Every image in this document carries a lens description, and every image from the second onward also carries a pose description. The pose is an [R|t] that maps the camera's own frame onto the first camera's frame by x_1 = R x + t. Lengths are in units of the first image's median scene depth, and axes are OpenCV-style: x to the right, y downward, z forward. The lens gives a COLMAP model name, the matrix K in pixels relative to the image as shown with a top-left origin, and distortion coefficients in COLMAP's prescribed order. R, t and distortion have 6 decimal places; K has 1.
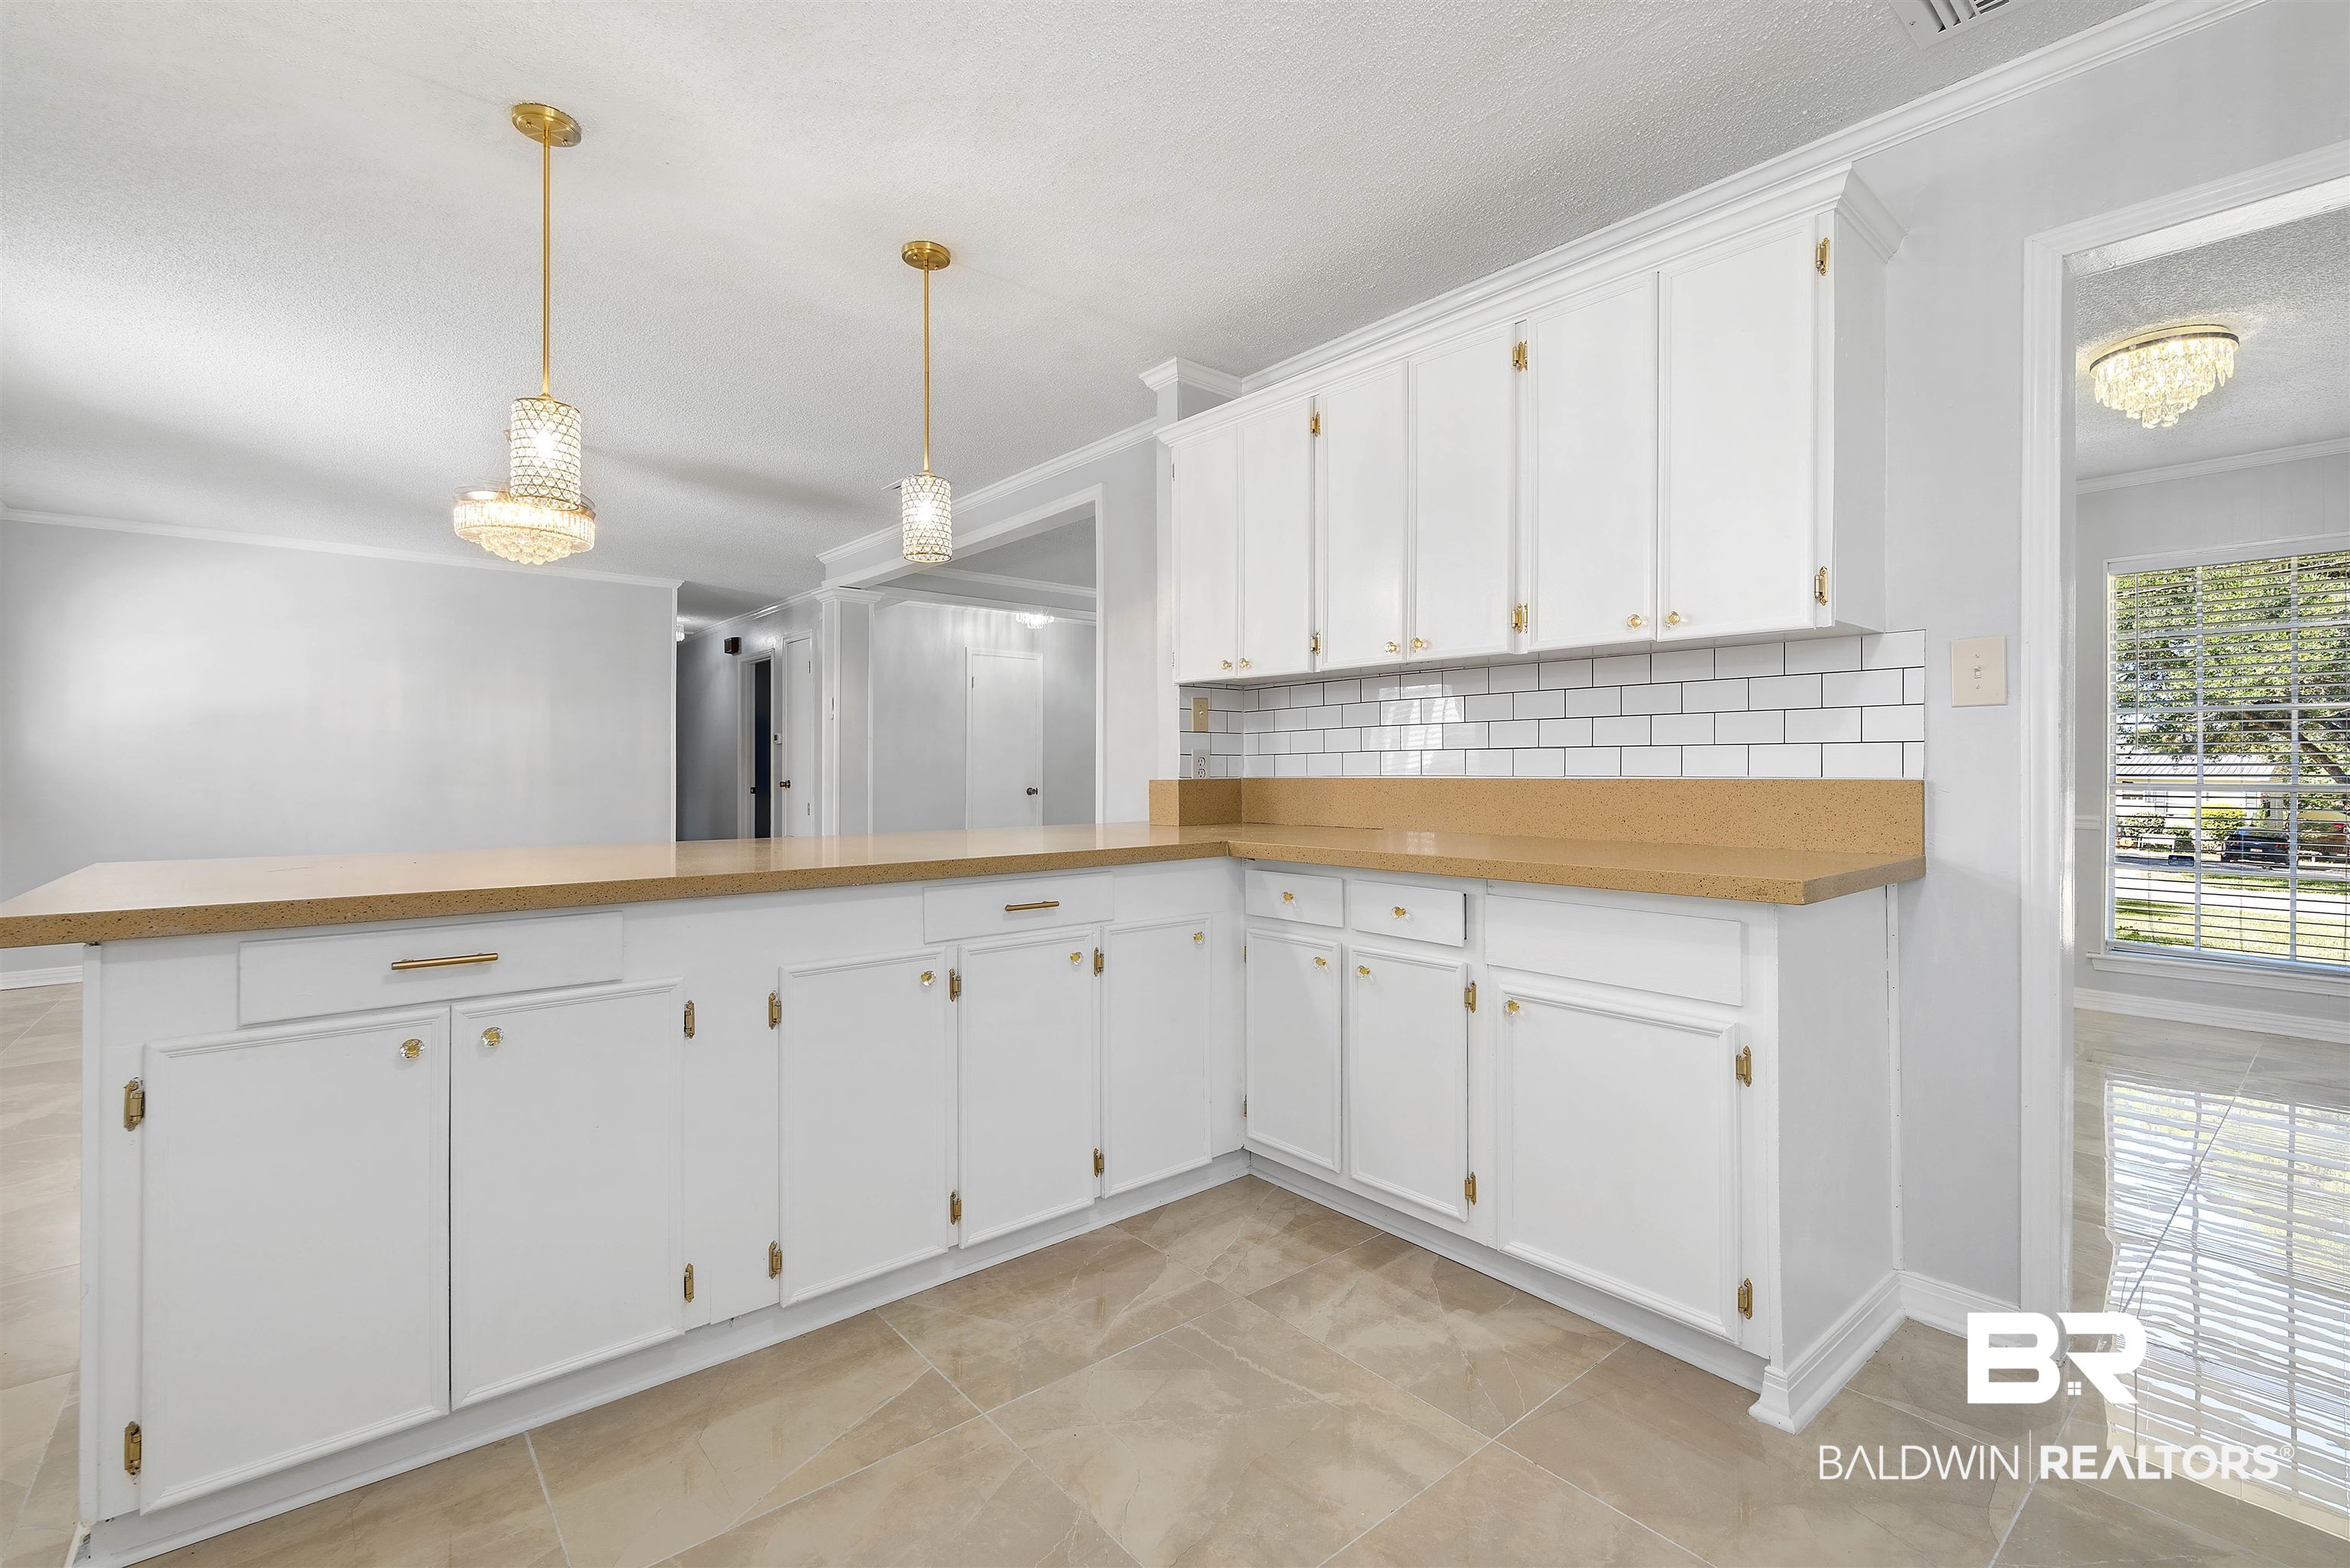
lens RADIAL K [[1032.2, 0, 1177.8], [0, 1032.2, 767.2], [0, 0, 1]] dist [0.001342, 0.000048]
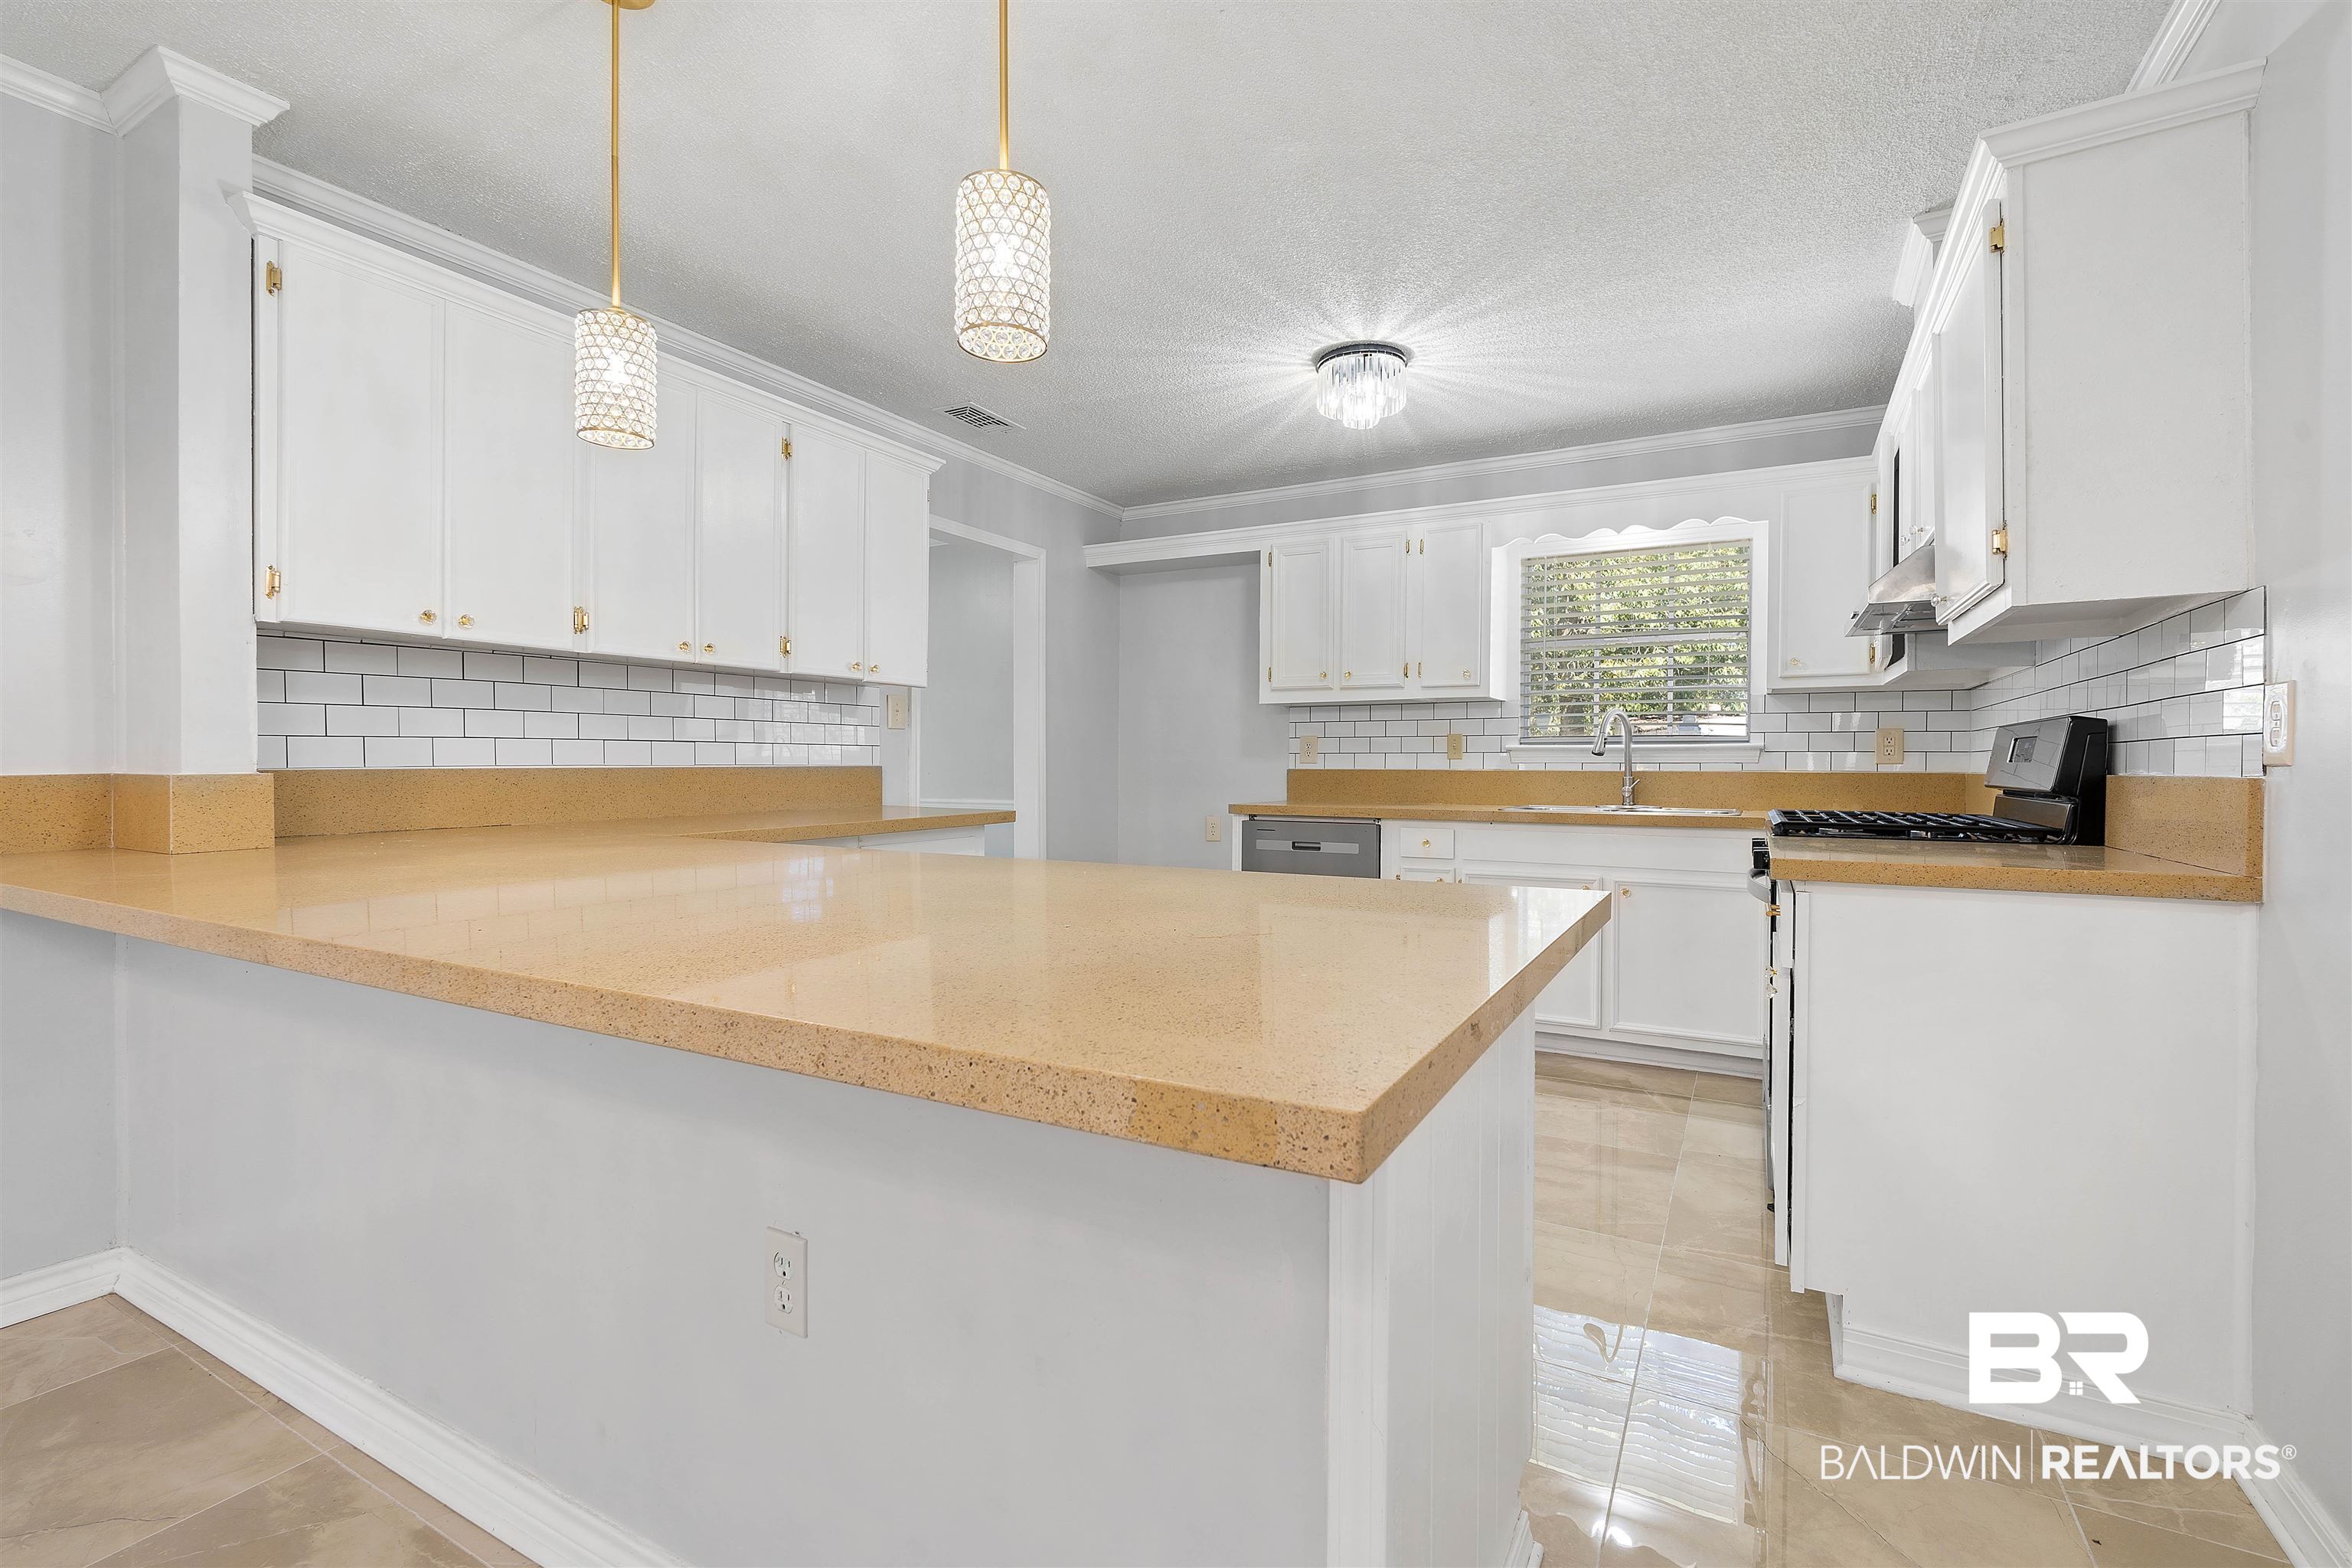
lens RADIAL K [[1032.3, 0, 1196.2], [0, 1032.3, 778.0], [0, 0, 1]] dist [-0.001256, -0.000223]
pose [[-0.360029, -0.012552, 0.932857, -1.174024], [-0.002575, 0.999919, 0.012460, 0.008338], [-0.932937, 0.002083, -0.360032, 1.048419]]
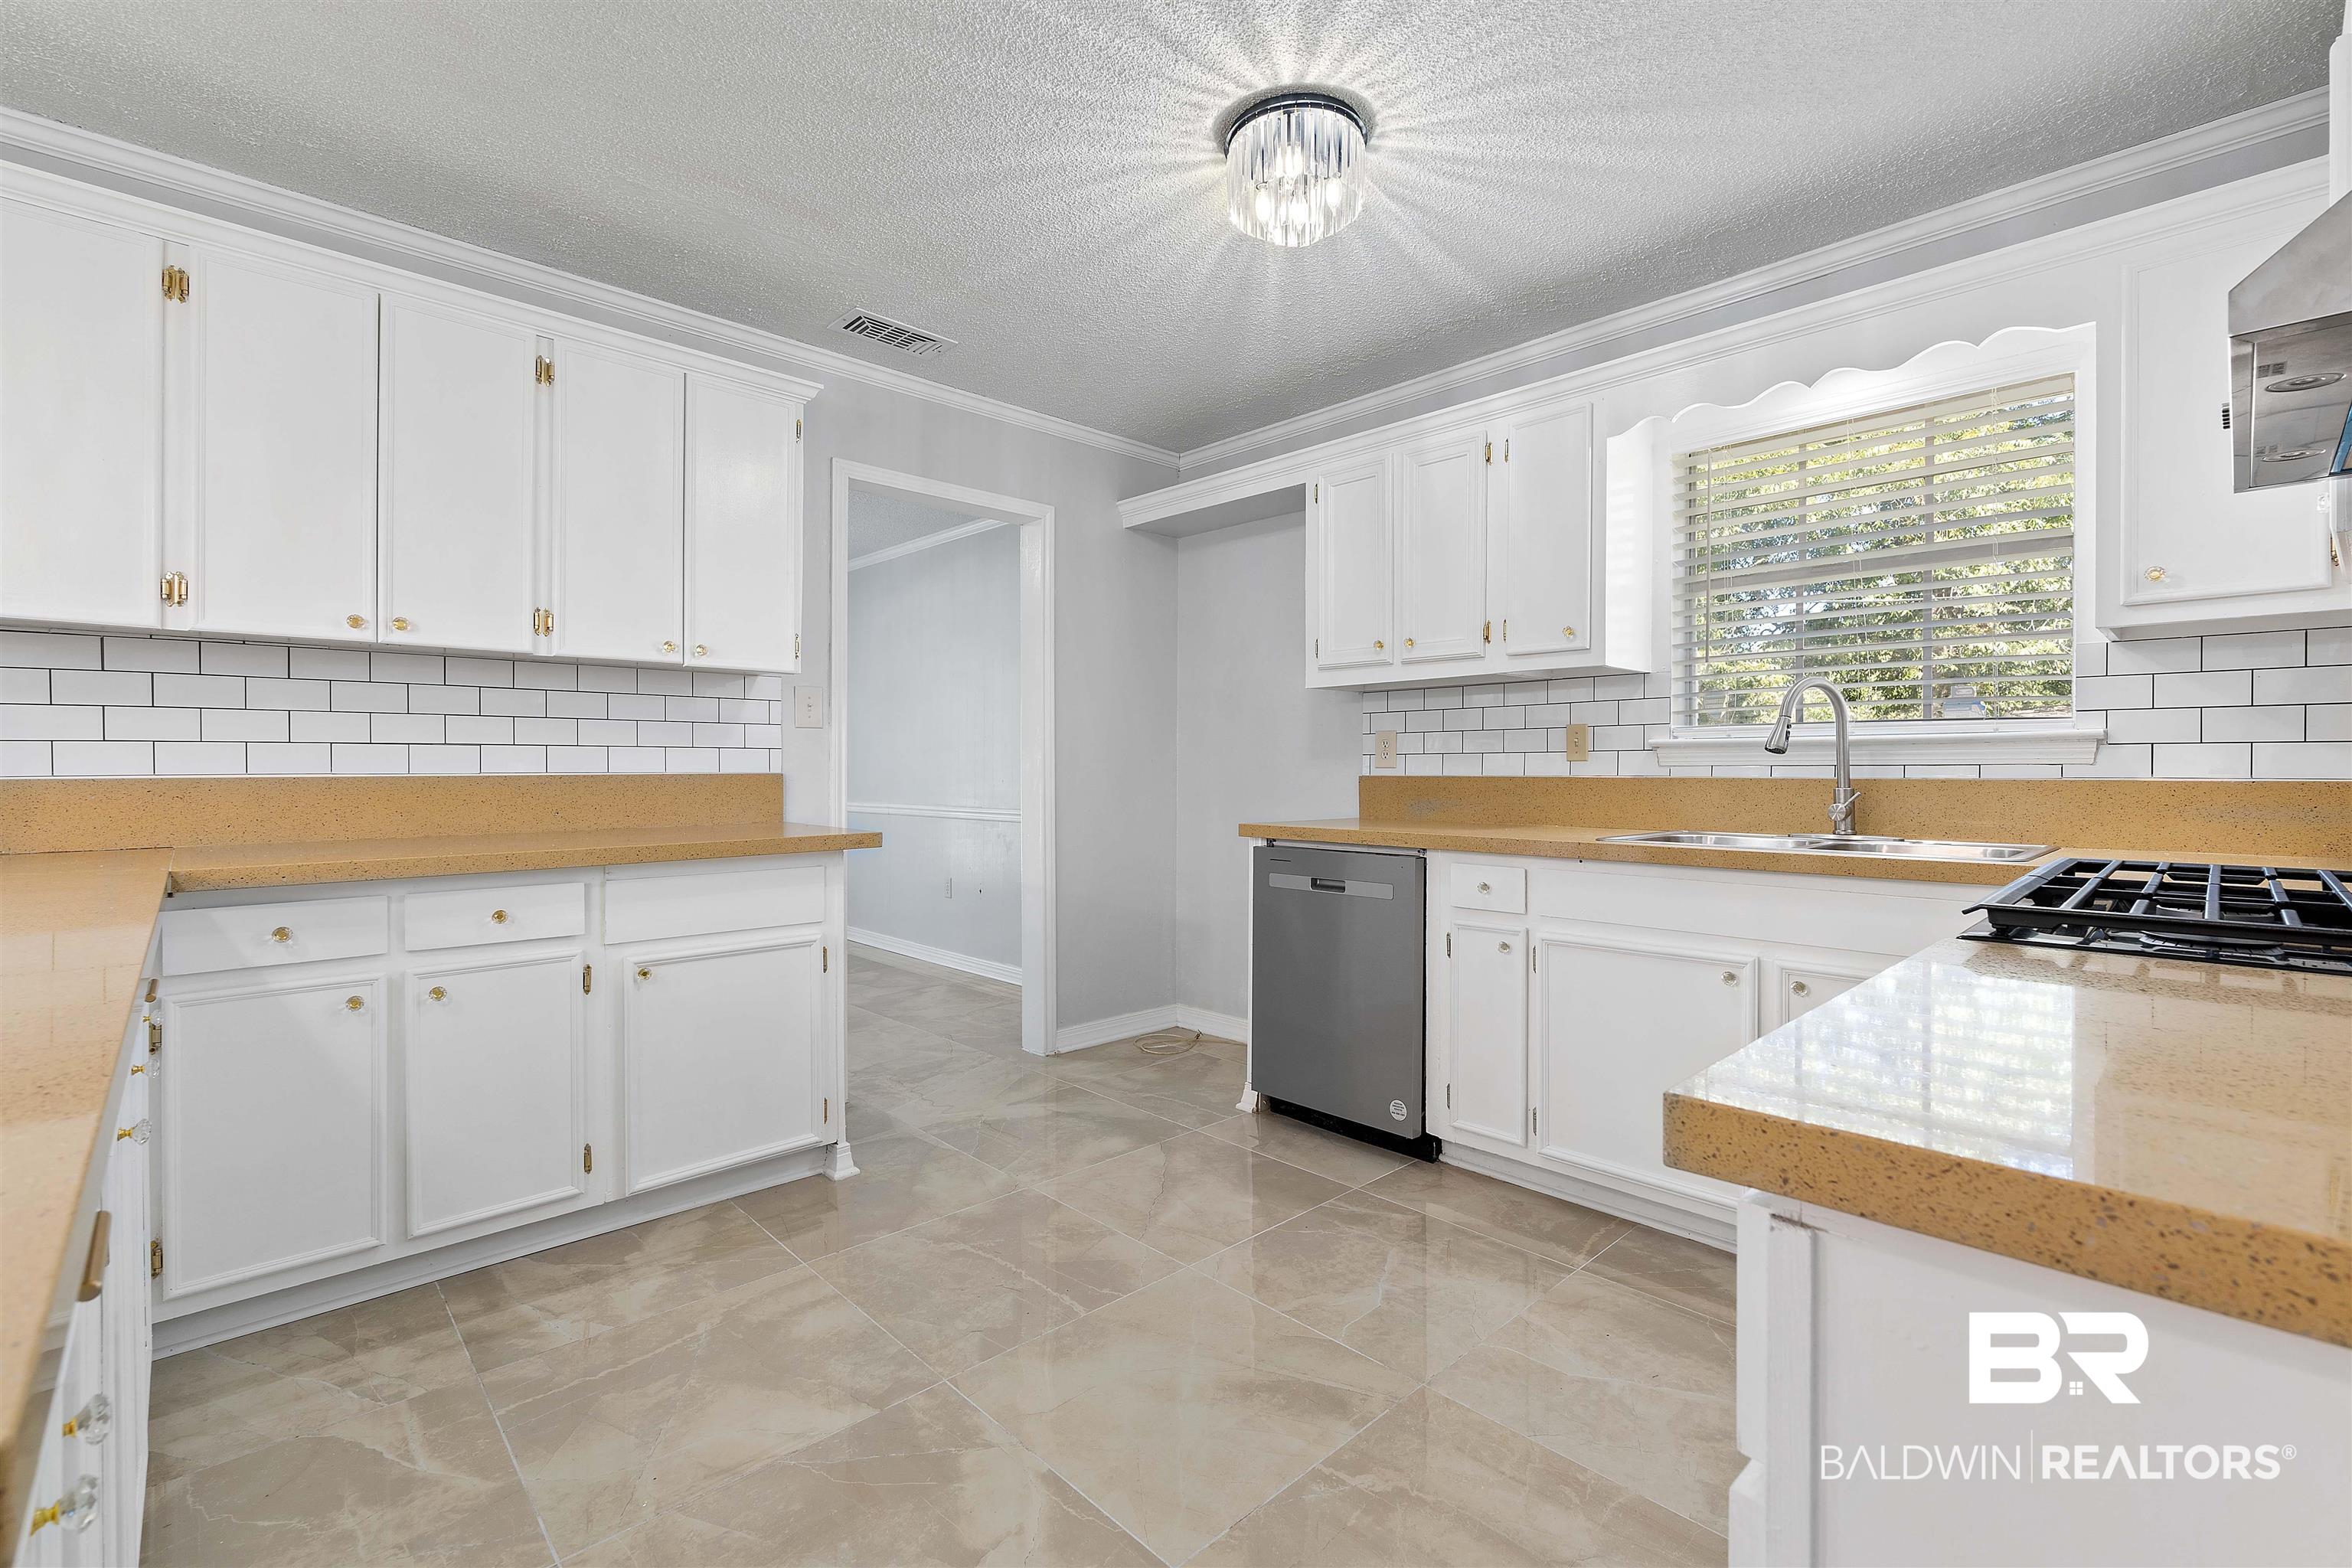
lens RADIAL K [[1013.5, 0, 1204.4], [0, 1013.5, 773.7], [0, 0, 1]] dist [-0.001511, 0.000361]
pose [[-0.068067, -0.003868, 0.997673, -0.783643], [0.000877, 0.999992, 0.003937, 0.006727], [-0.997680, 0.001143, -0.068063, 0.427720]]
